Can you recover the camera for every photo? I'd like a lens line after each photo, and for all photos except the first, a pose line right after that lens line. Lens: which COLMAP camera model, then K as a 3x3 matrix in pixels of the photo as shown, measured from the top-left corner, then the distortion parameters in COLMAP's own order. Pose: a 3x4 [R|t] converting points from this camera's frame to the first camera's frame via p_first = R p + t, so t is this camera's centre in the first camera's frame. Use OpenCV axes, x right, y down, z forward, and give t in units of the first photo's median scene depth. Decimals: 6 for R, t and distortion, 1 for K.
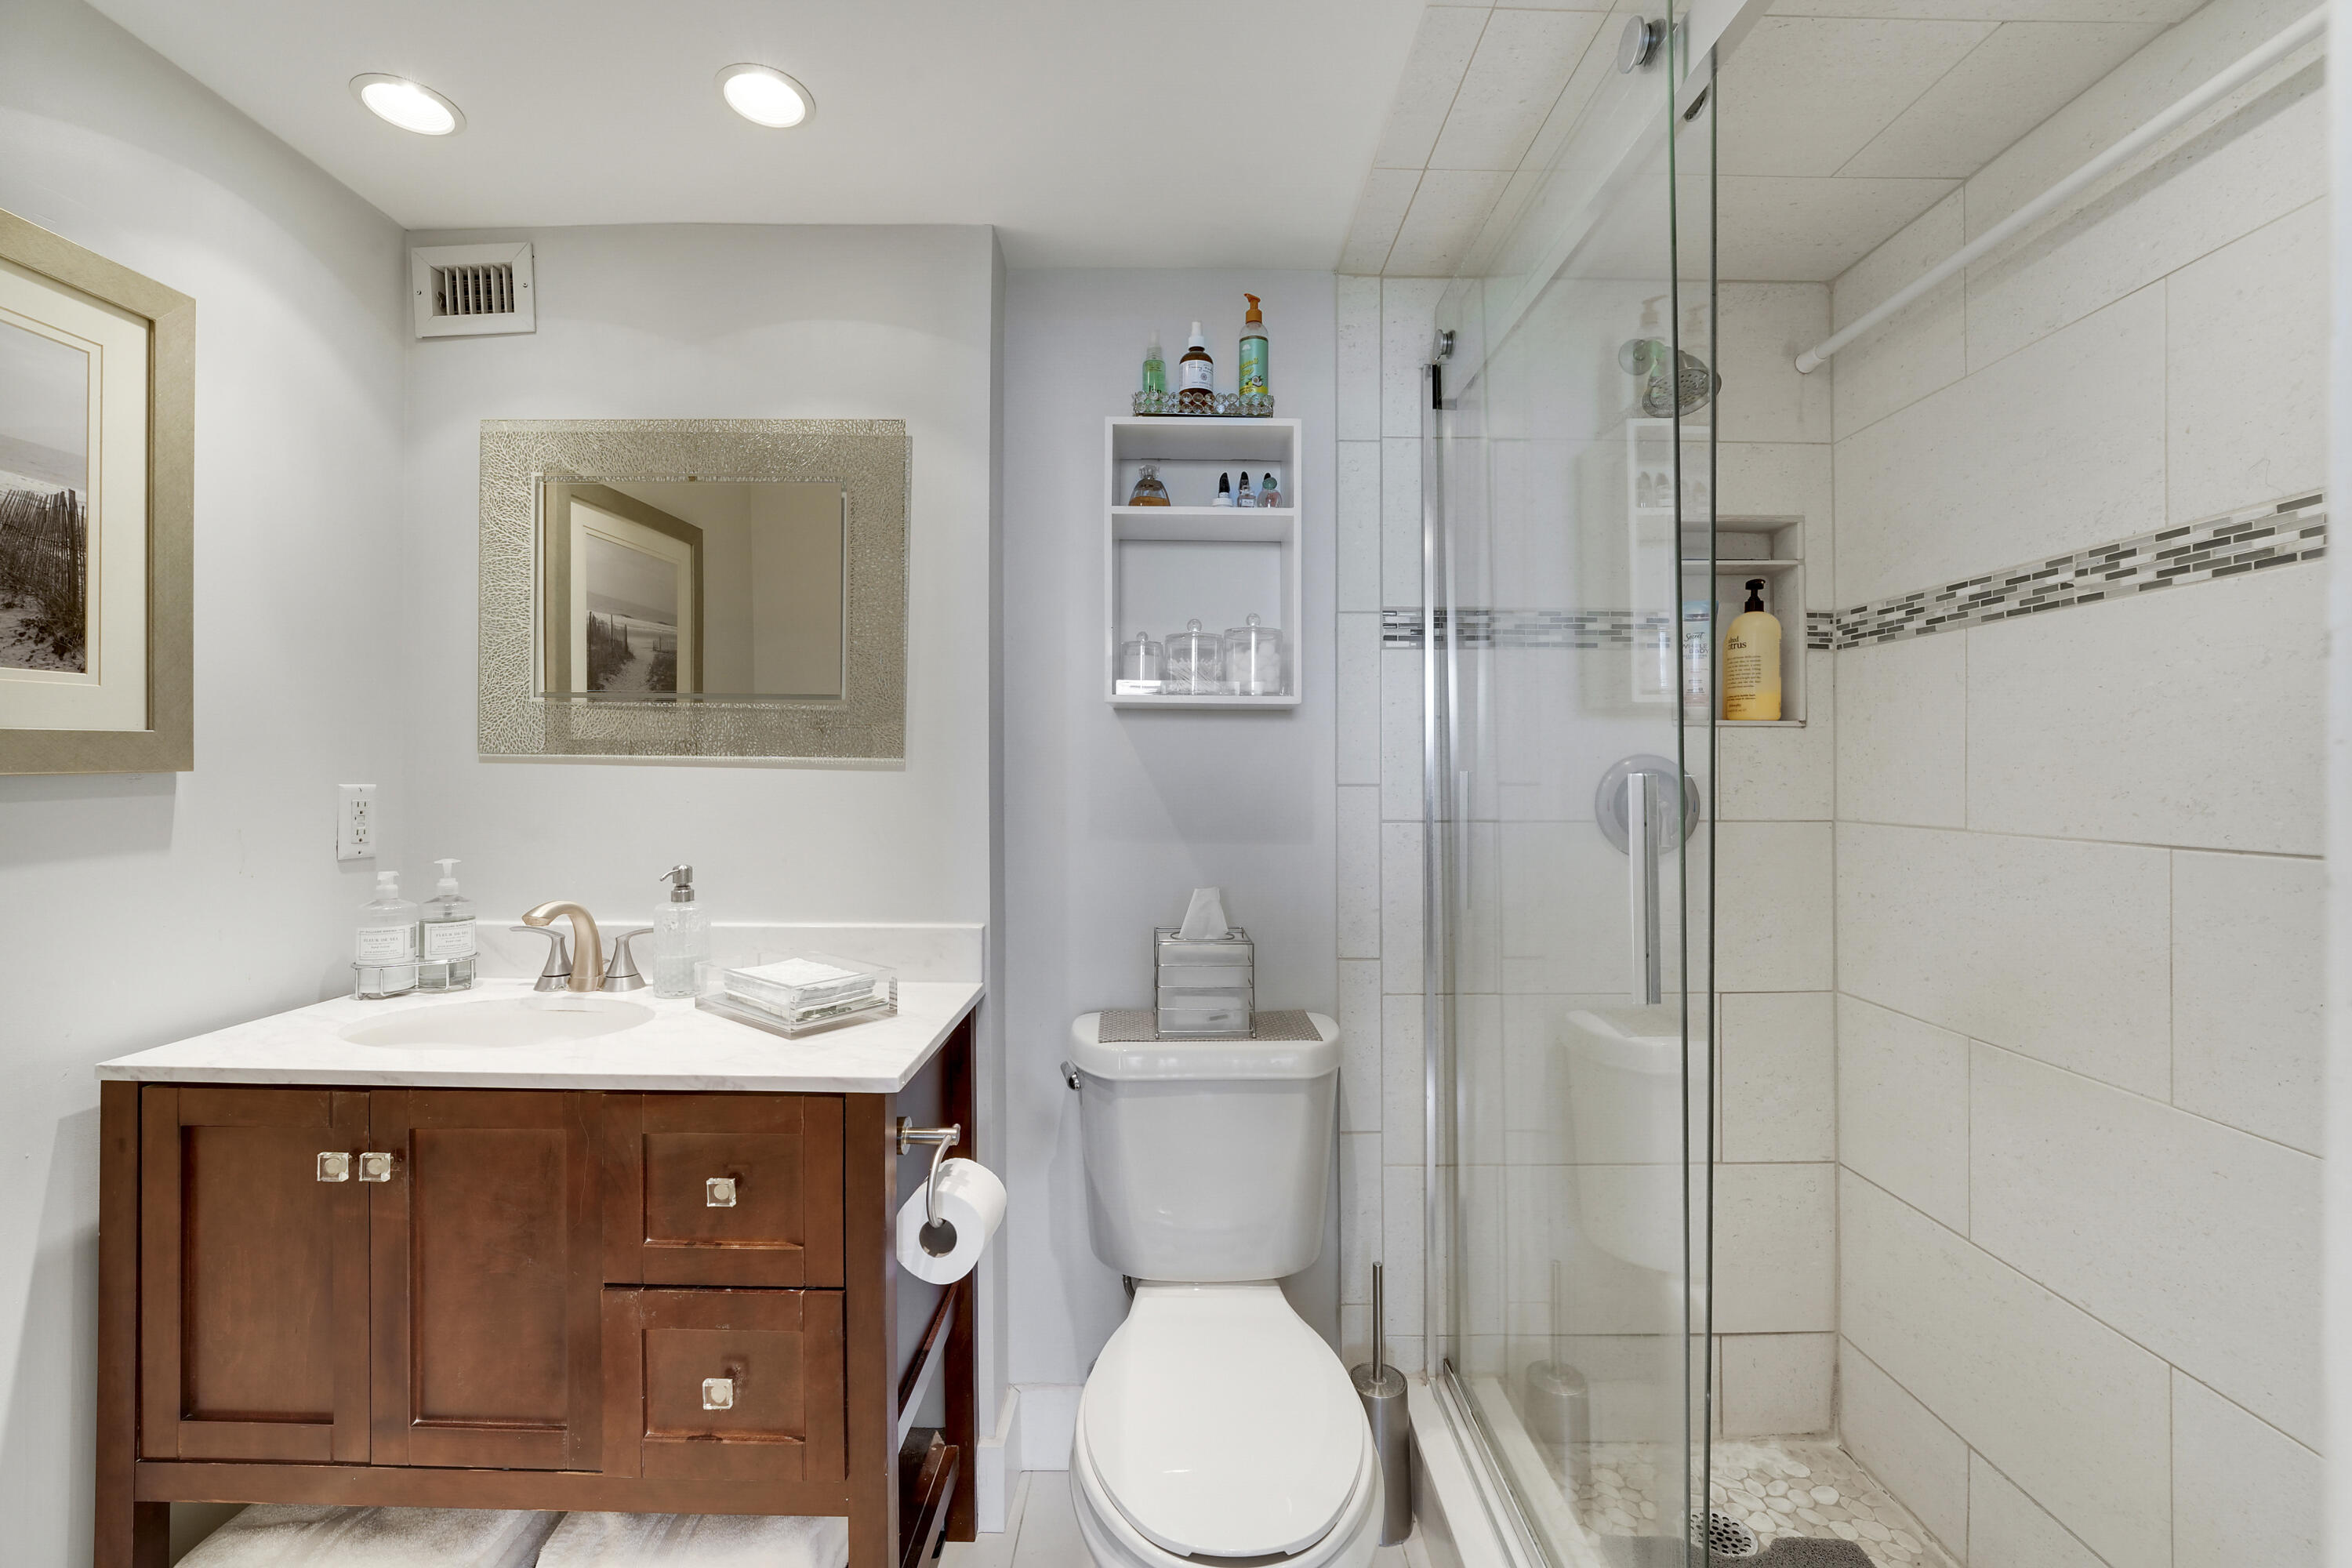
lens RADIAL K [[977.2, 0, 1176.9], [0, 977.2, 772.1], [0, 0, 1]] dist [-0.020521, 0.003546]
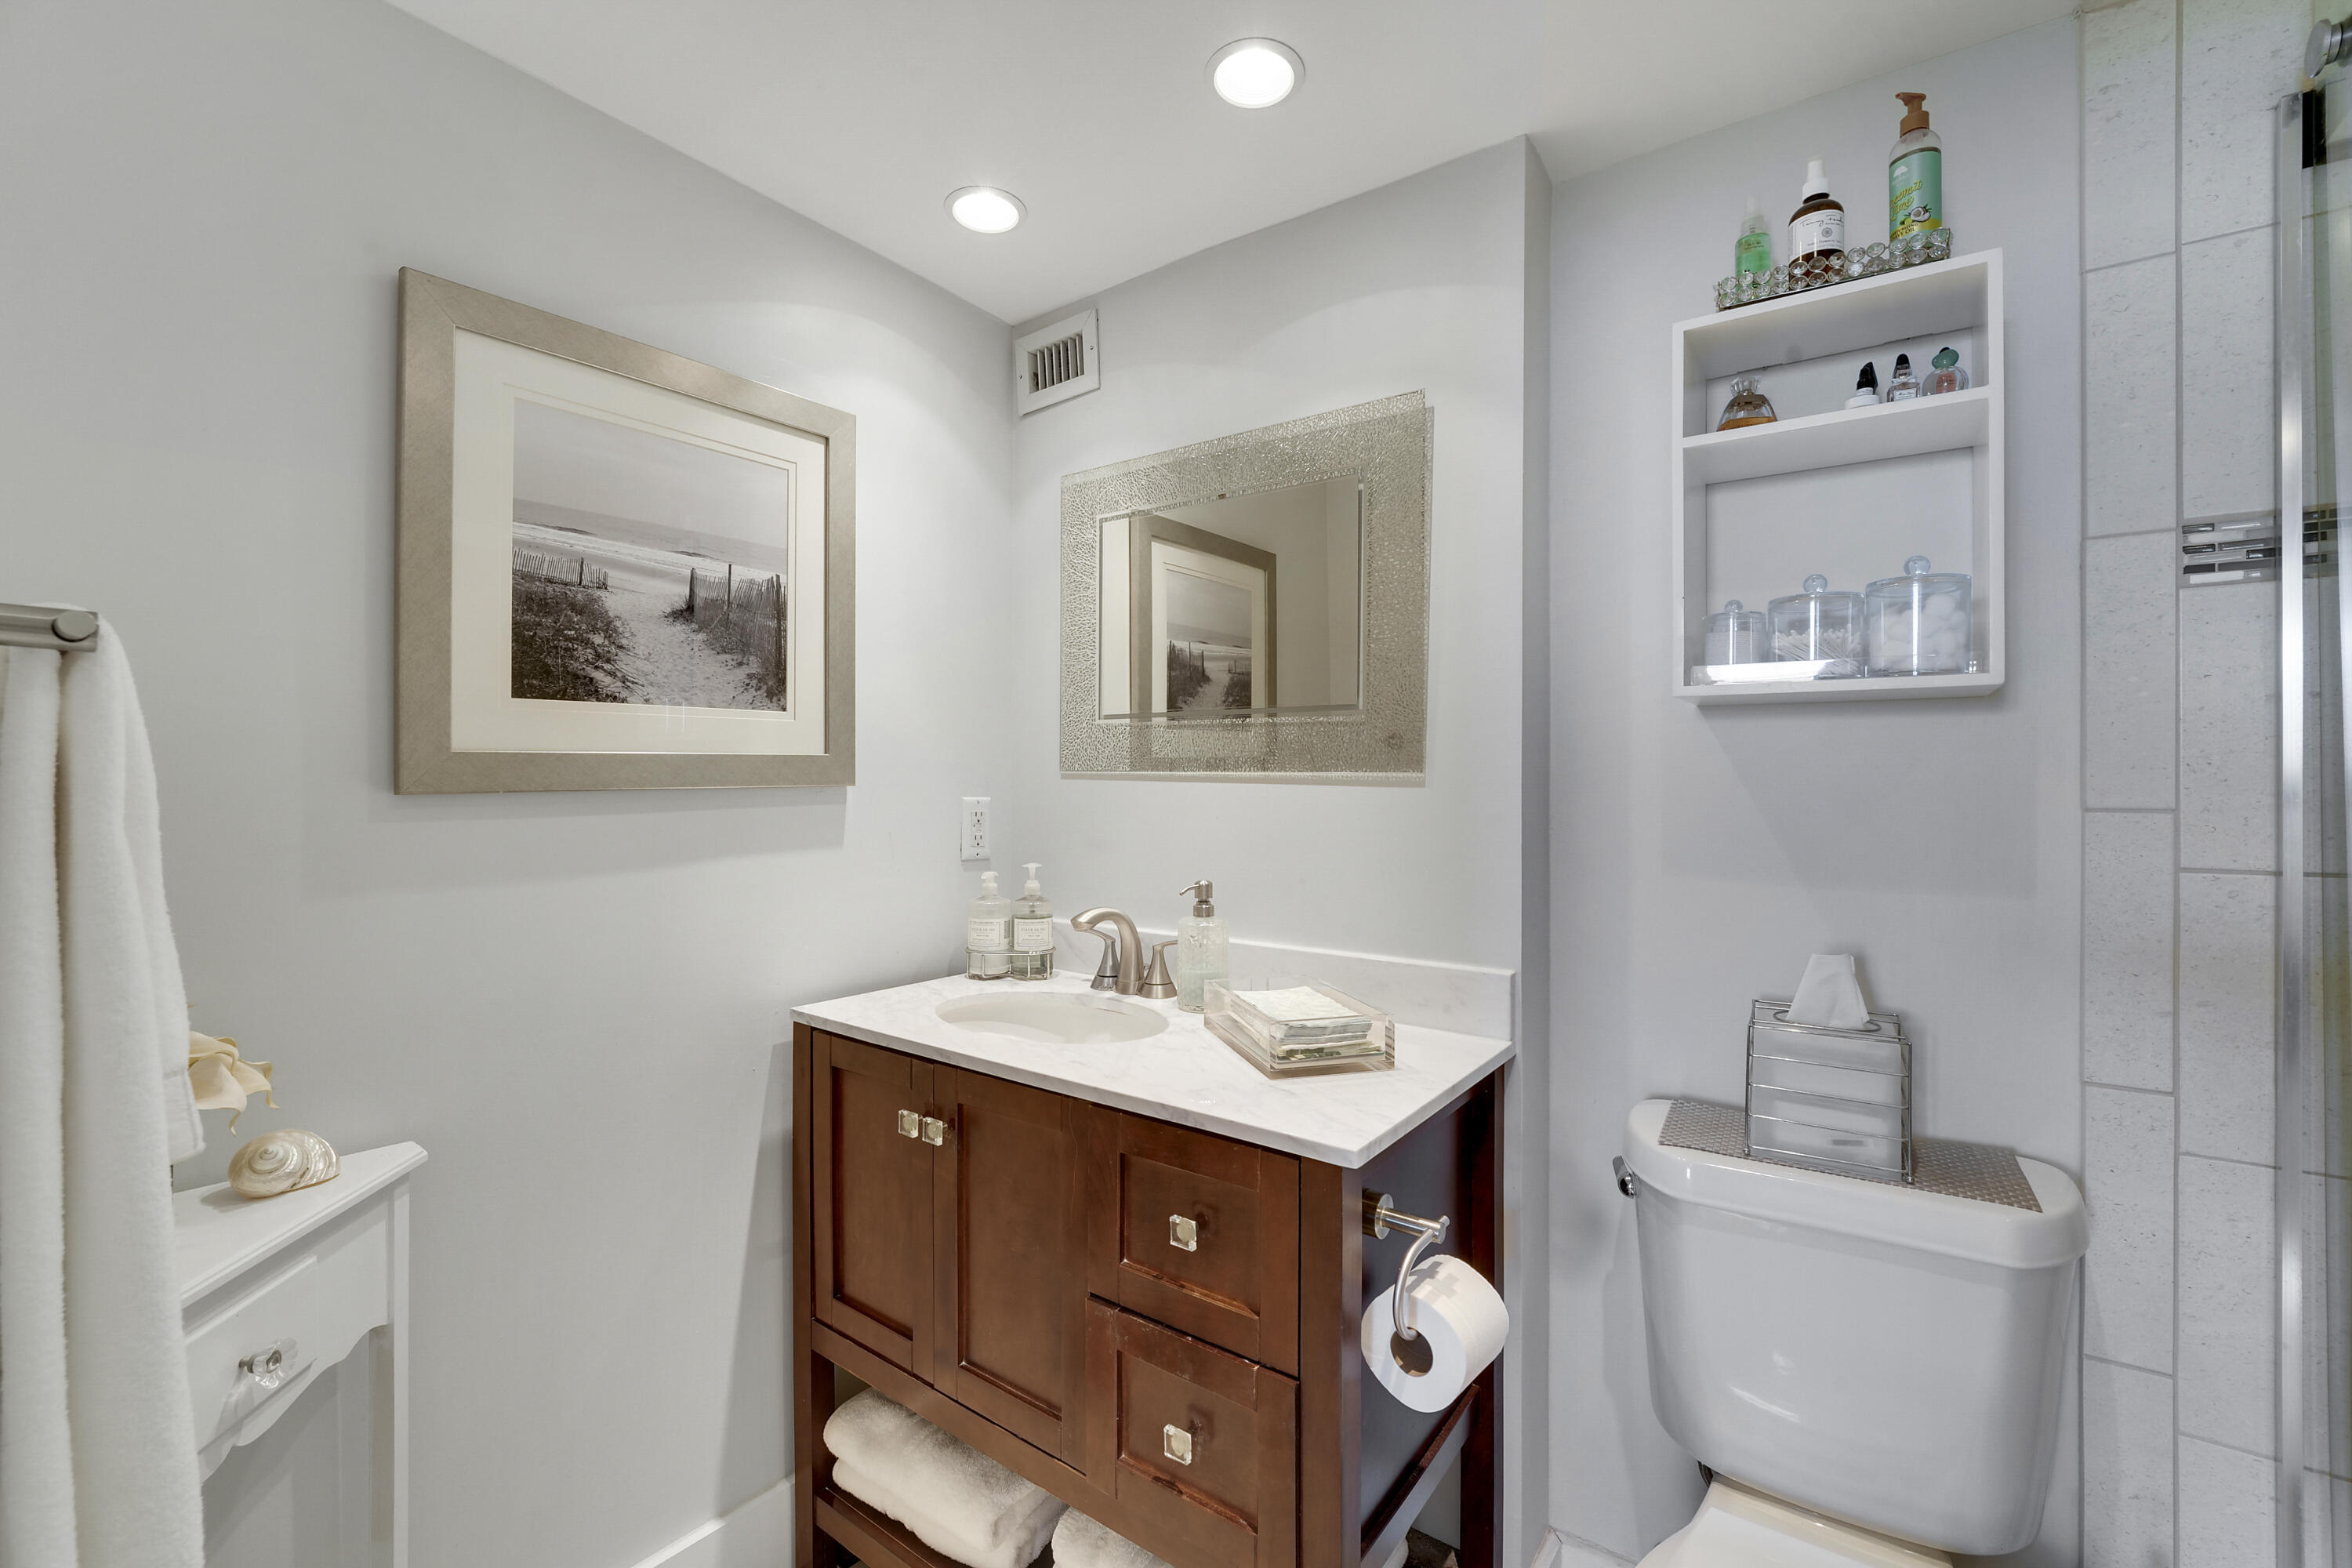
lens RADIAL K [[977.2, 0, 1168.2], [0, 977.2, 784.0], [0, 0, 1]] dist [-0.020521, 0.003546]
pose [[0.810766, -0.000530, -0.585370, 0.050702], [-0.001491, 0.999994, -0.002969, -0.000656], [0.585369, 0.003280, 0.810761, 0.154026]]
